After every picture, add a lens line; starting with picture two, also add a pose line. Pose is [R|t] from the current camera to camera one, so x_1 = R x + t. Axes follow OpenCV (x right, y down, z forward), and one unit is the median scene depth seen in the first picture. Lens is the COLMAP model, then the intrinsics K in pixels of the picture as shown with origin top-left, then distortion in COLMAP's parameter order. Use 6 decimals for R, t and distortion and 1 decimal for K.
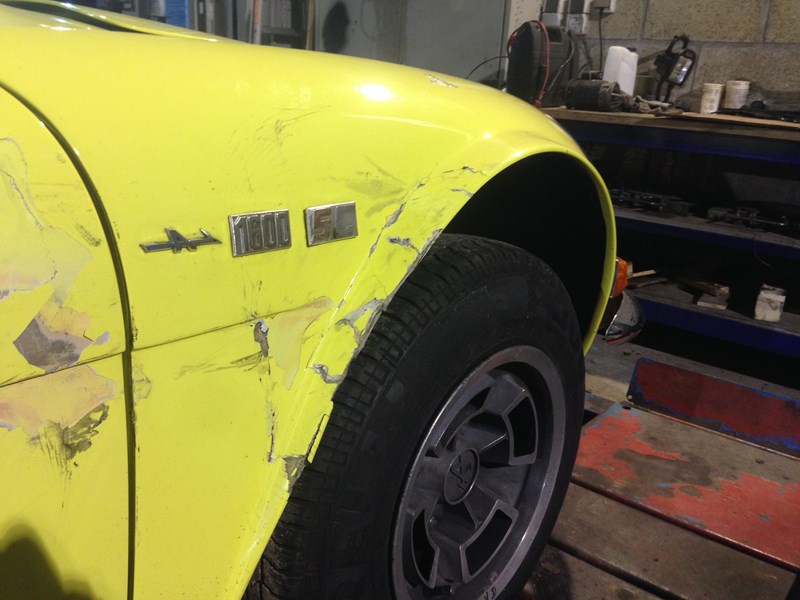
lens RADIAL K [[733.0, 0, 401.5], [0, 733.0, 307.0], [0, 0, 1]] dist [0.068408, 0.000000]
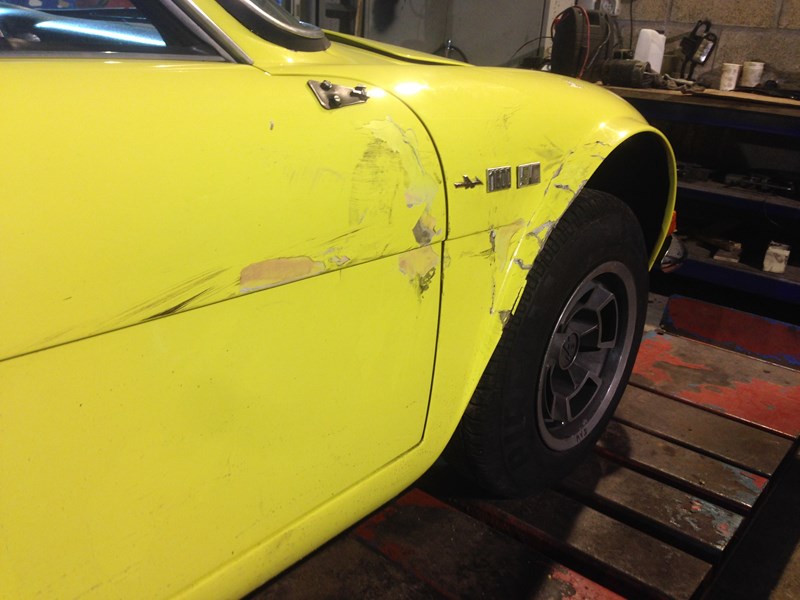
lens RADIAL K [[733.0, 0, 406.6], [0, 733.0, 296.5], [0, 0, 1]] dist [0.068408, 0.000000]
pose [[0.999883, 0.014580, 0.004523, -0.197694], [-0.014720, 0.999358, 0.032654, 0.059977], [-0.004044, -0.032717, 0.999456, -0.369901]]
